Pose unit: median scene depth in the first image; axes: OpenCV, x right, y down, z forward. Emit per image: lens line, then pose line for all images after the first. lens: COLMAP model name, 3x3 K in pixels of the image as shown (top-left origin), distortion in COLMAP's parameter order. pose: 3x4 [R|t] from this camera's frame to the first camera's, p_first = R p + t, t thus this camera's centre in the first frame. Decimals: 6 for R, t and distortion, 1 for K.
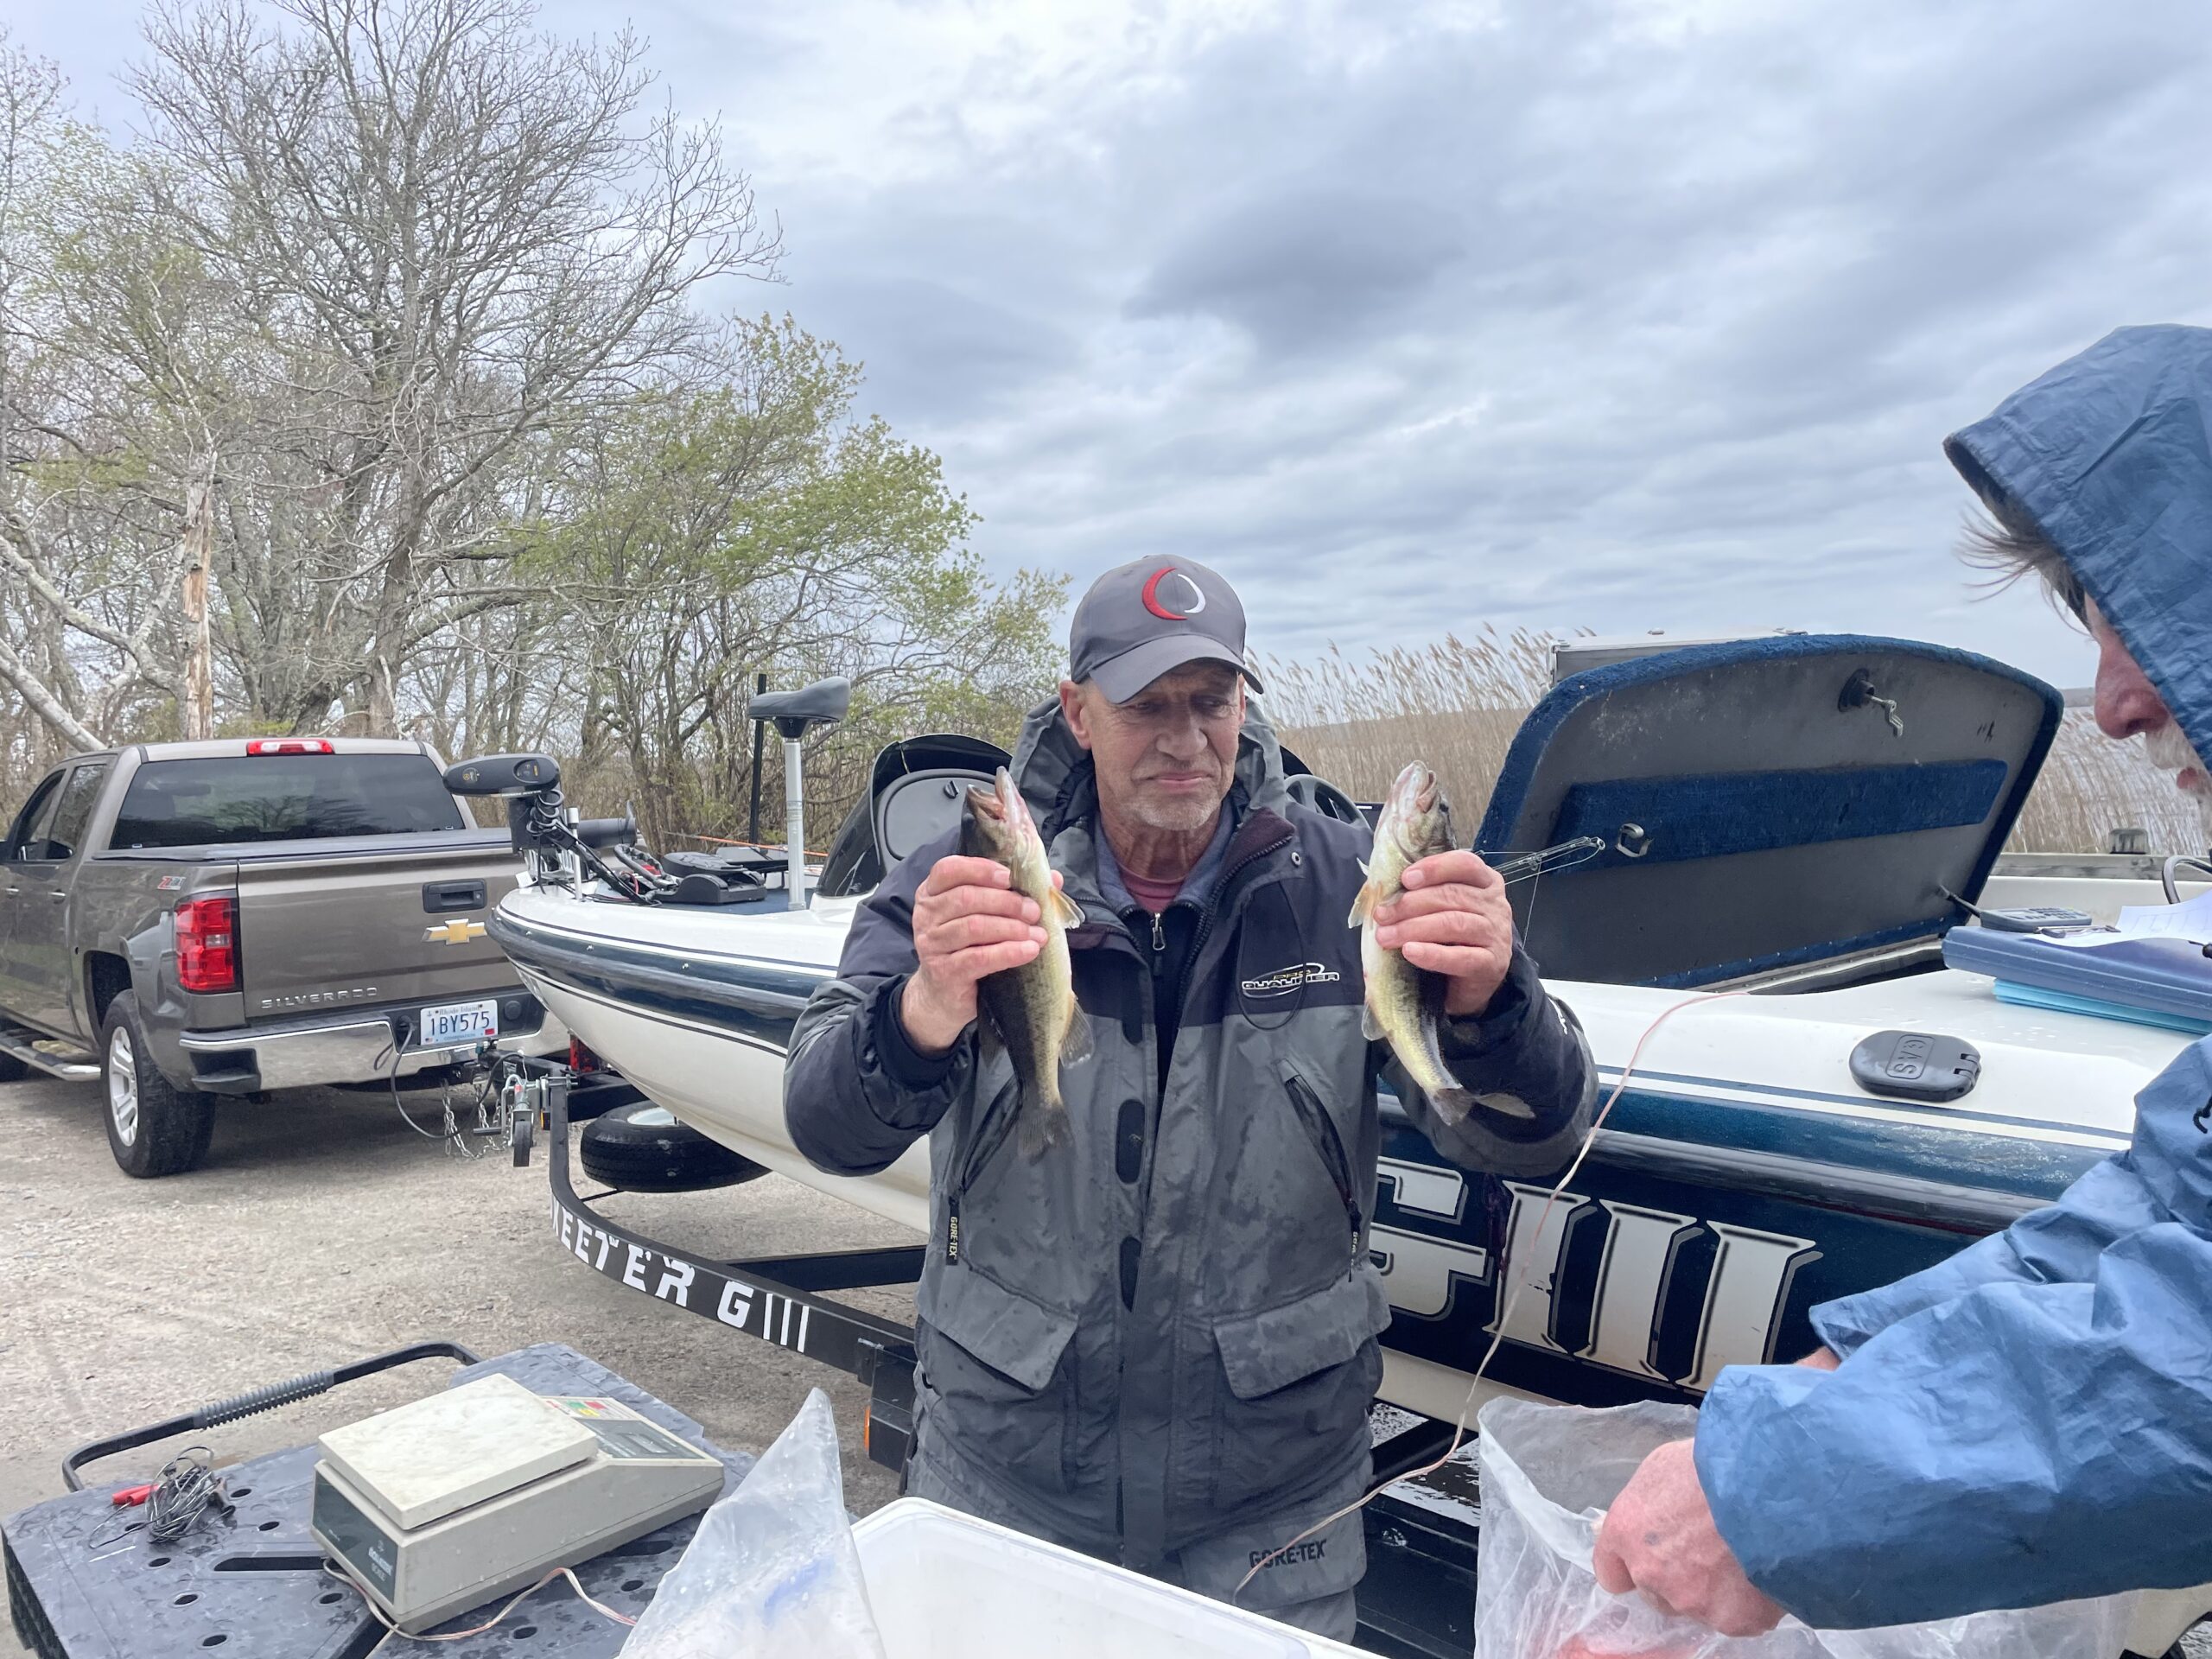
lens RADIAL K [[1639.9, 0, 1097.4], [0, 1639.9, 827.3], [0, 0, 1]] dist [0.077971, -0.094579]
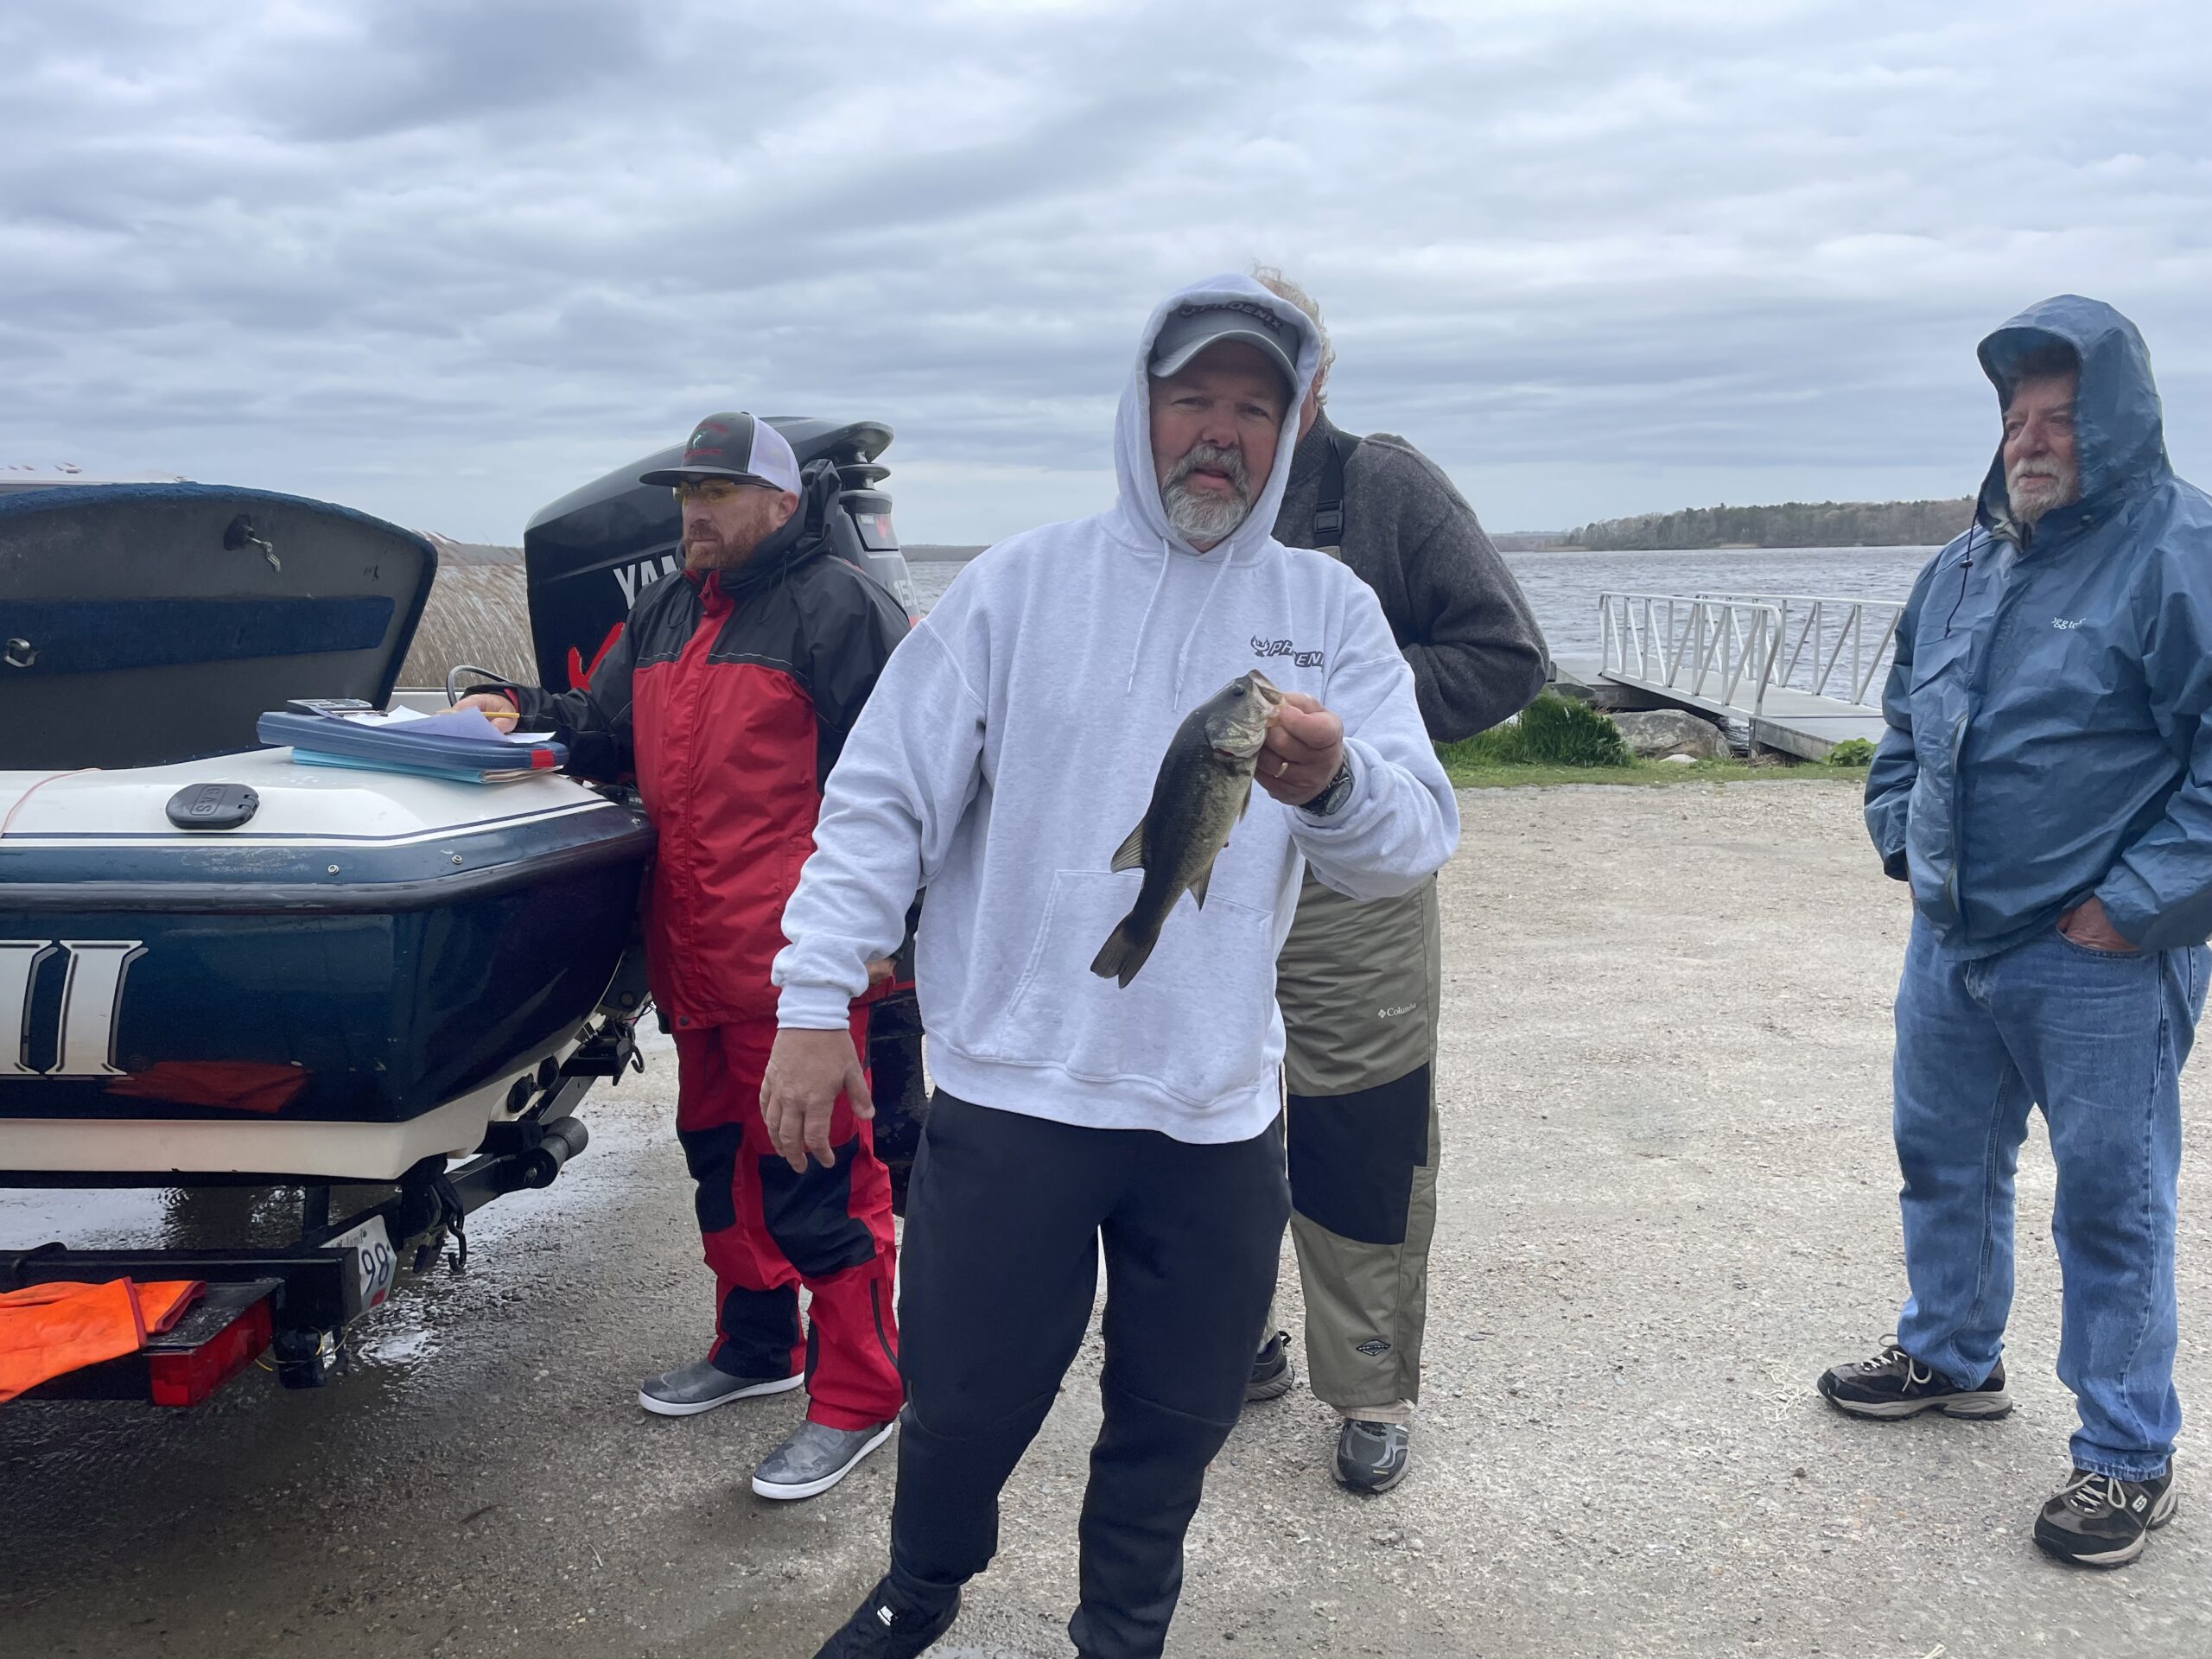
lens RADIAL K [[1639.9, 0, 1097.4], [0, 1639.9, 827.3], [0, 0, 1]] dist [0.077971, -0.094579]
pose [[0.690092, -0.075229, 0.719802, -0.000896], [0.008440, 0.995352, 0.095935, 0.011866], [-0.723673, -0.060129, 0.687519, -0.179342]]
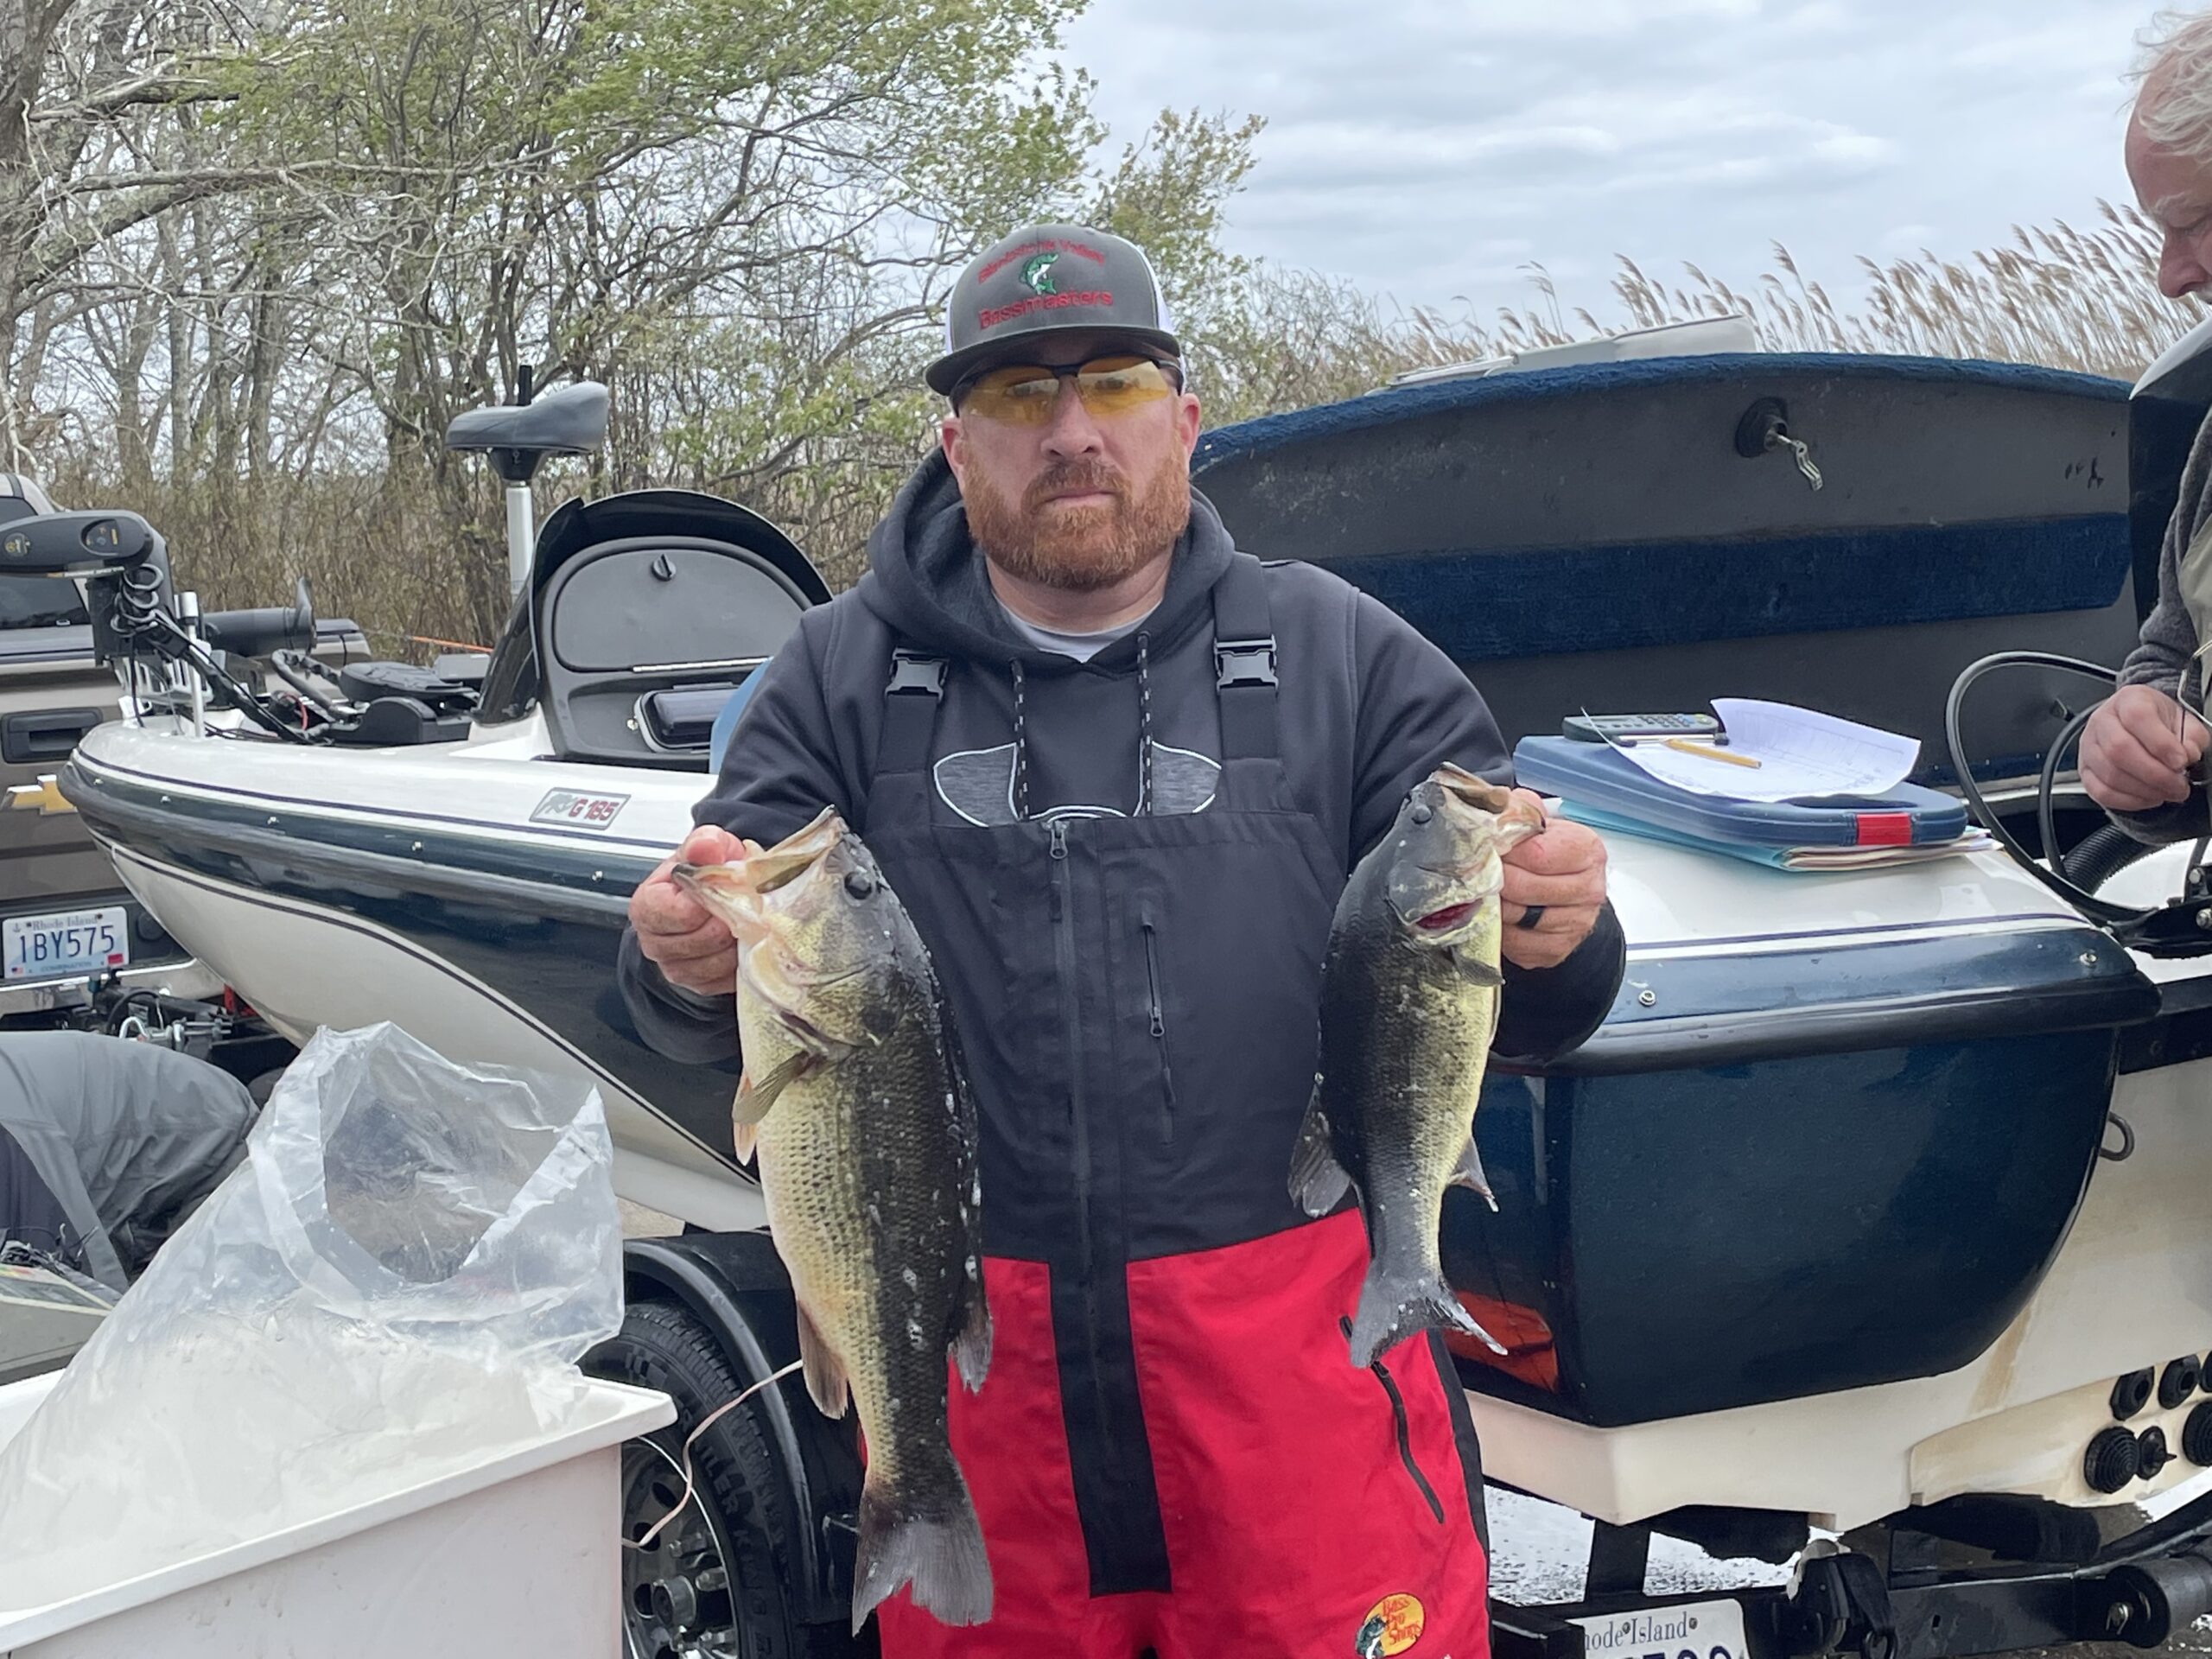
lens RADIAL K [[3511.9, 0, 1106.0], [0, 3511.9, 829.5], [0, 0, 1]] dist [0.065645, 0.193024]
pose [[0.992628, 0.001300, -0.121192, 0.213768], [0.006255, 0.998061, 0.061932, -0.002911], [0.121038, -0.062234, 0.990695, -0.338000]]
